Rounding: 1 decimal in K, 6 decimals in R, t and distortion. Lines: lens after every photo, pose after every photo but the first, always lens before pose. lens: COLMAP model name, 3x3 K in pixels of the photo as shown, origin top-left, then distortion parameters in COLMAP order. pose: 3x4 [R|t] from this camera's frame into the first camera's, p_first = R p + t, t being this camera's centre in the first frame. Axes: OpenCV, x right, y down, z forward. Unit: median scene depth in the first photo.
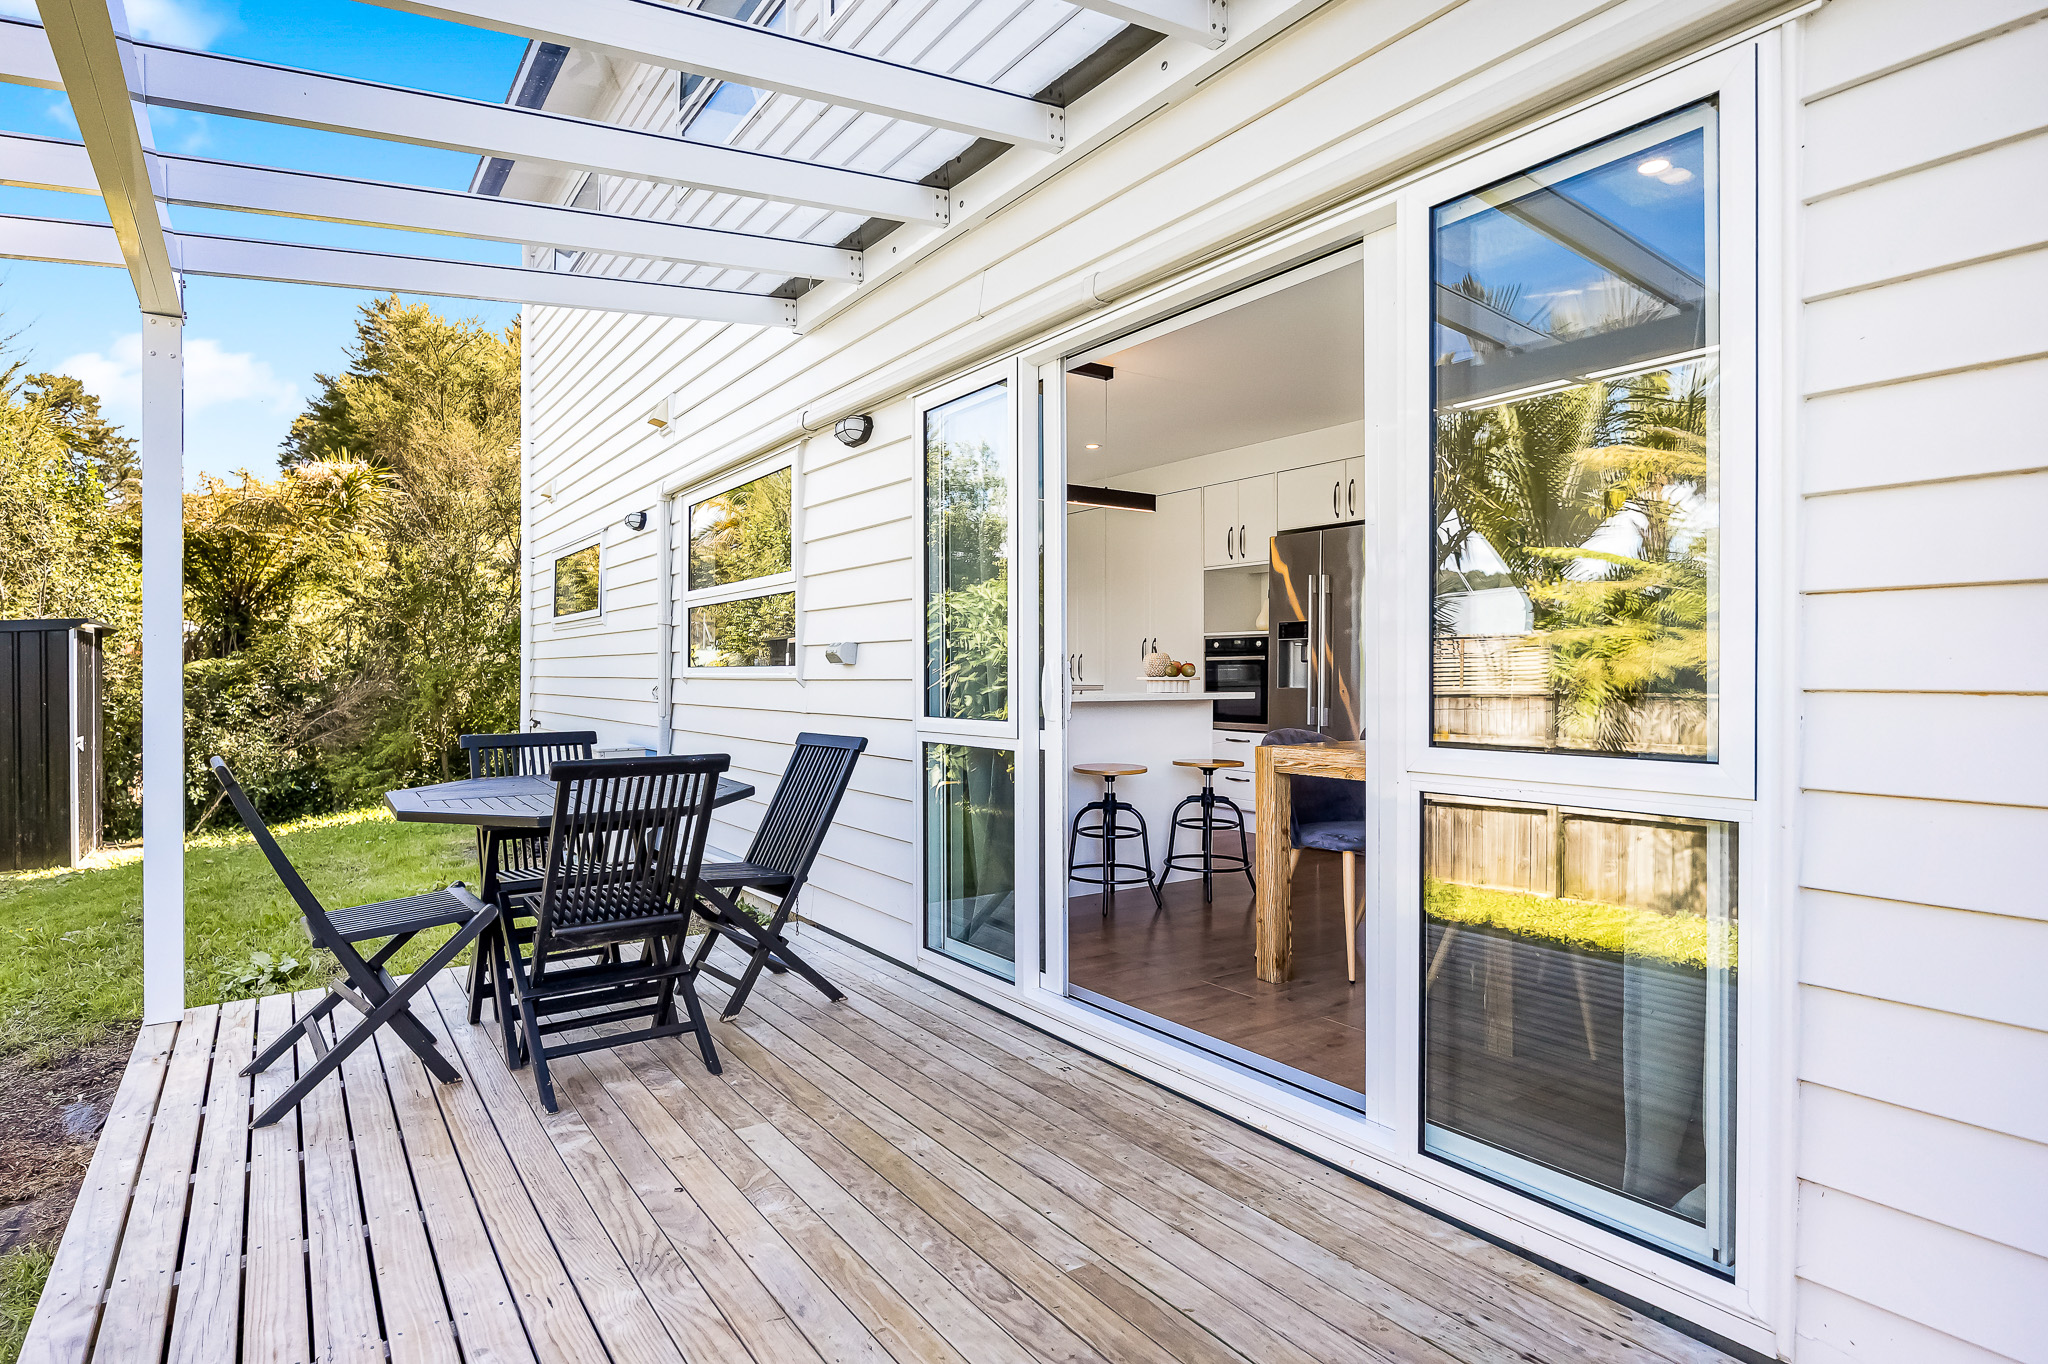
lens RADIAL K [[1100.8, 0, 1025.3], [0, 1100.8, 679.7], [0, 0, 1]] dist [-0.022565, -0.000049]
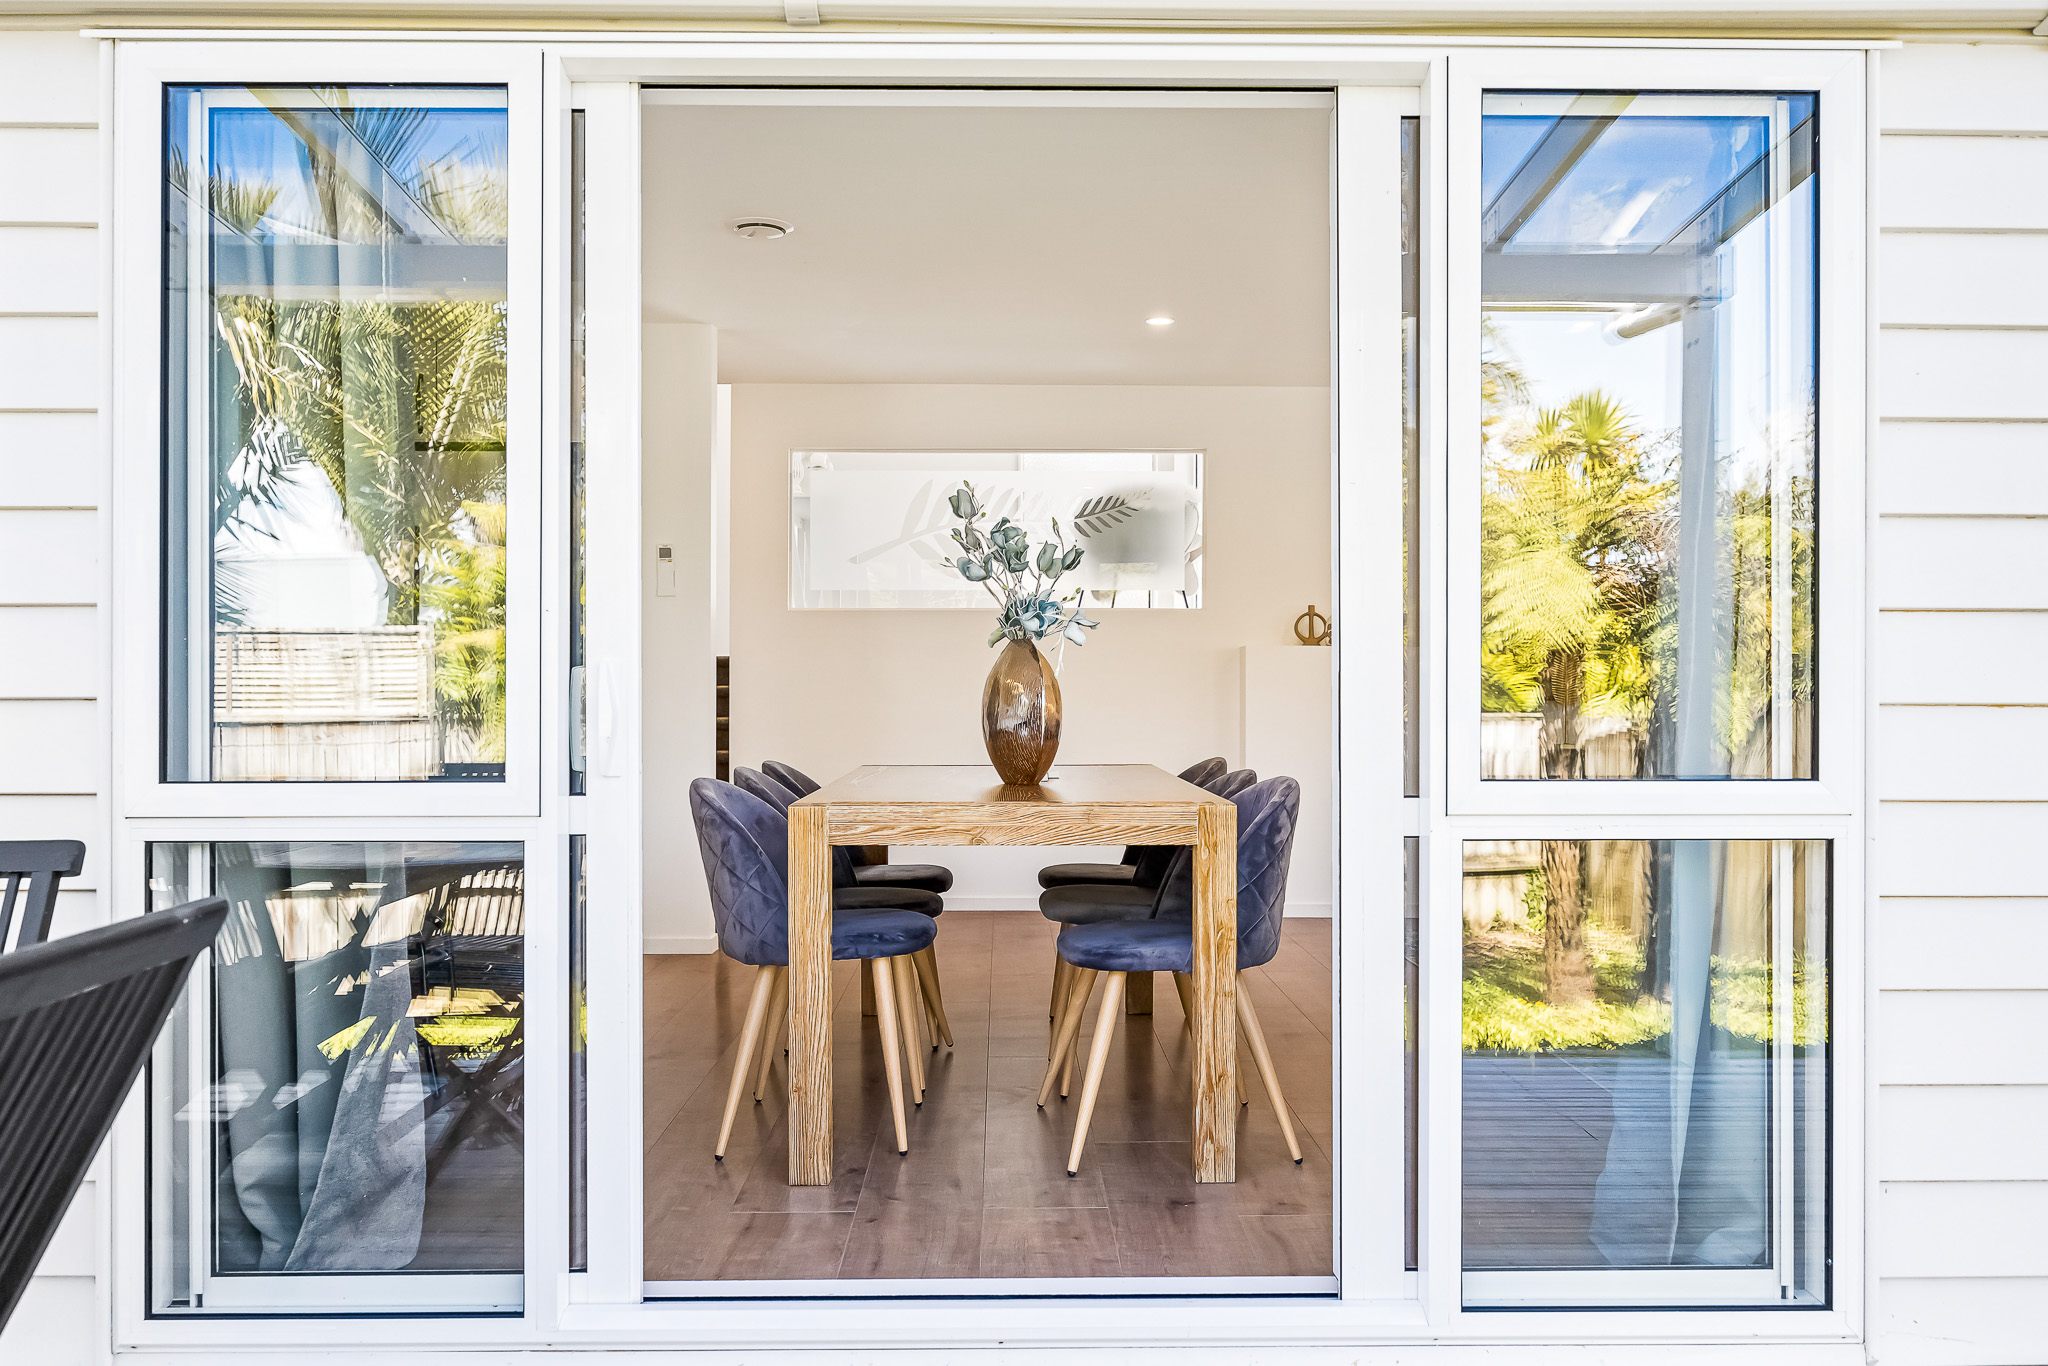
lens RADIAL K [[1608.9, 0, 1023.5], [0, 1608.9, 686.3], [0, 0, 1]] dist [0.004864, 0.001422]
pose [[0.529290, 0.001165, 0.848440, -0.196129], [0.002956, 0.999990, -0.003217, -0.000828], [-0.848436, 0.004211, 0.529281, 0.170366]]
